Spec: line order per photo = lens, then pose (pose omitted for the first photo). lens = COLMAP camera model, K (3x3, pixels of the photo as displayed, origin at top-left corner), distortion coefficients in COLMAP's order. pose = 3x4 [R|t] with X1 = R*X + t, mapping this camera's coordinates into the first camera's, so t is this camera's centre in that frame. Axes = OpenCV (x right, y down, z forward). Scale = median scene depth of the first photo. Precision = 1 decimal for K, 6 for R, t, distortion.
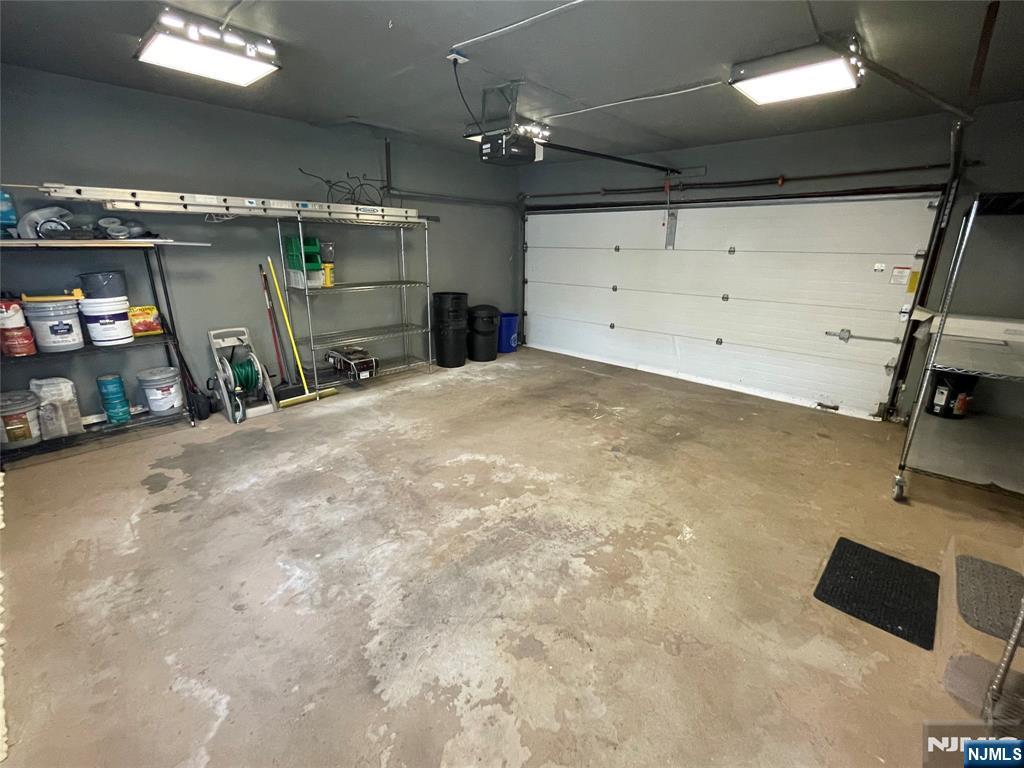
lens RADIAL K [[448.6, 0, 512.0], [0, 448.6, 384.0], [0, 0, 1]] dist [-0.003926, -0.000740]
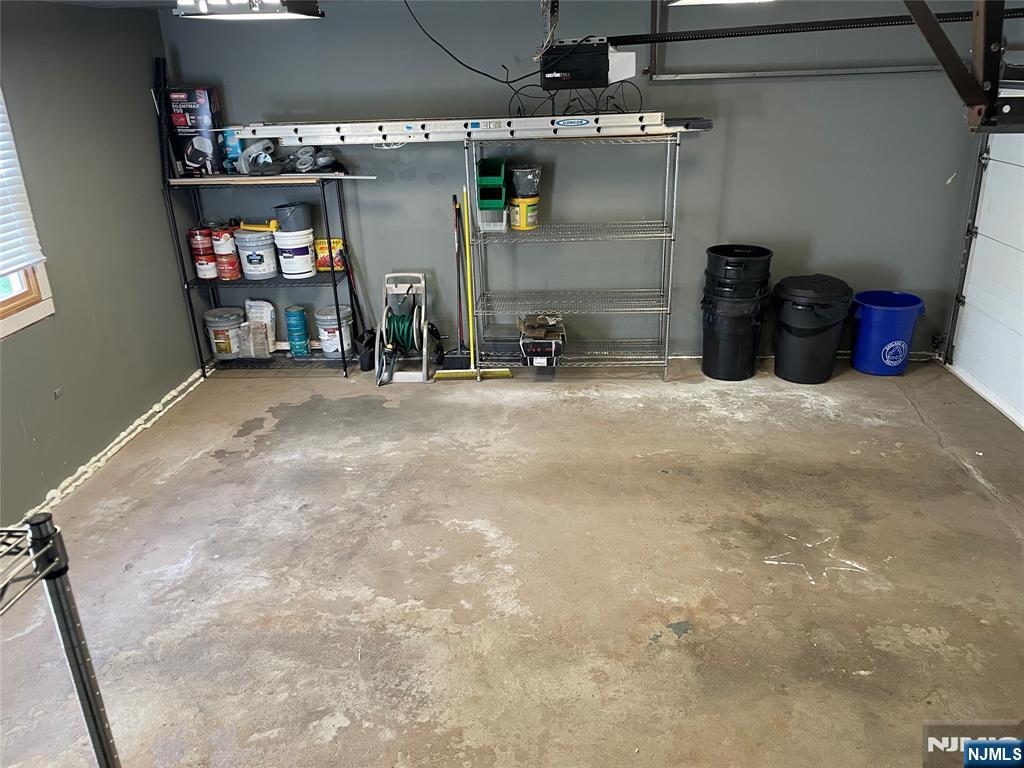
lens RADIAL K [[769.1, 0, 508.7], [0, 769.1, 378.6], [0, 0, 1]] dist [0.100601, -0.134756]
pose [[0.620256, 0.254771, -0.741872, 0.681855], [-0.193150, 0.966269, 0.170346, -0.240881], [0.760247, 0.037634, 0.648543, 0.242688]]
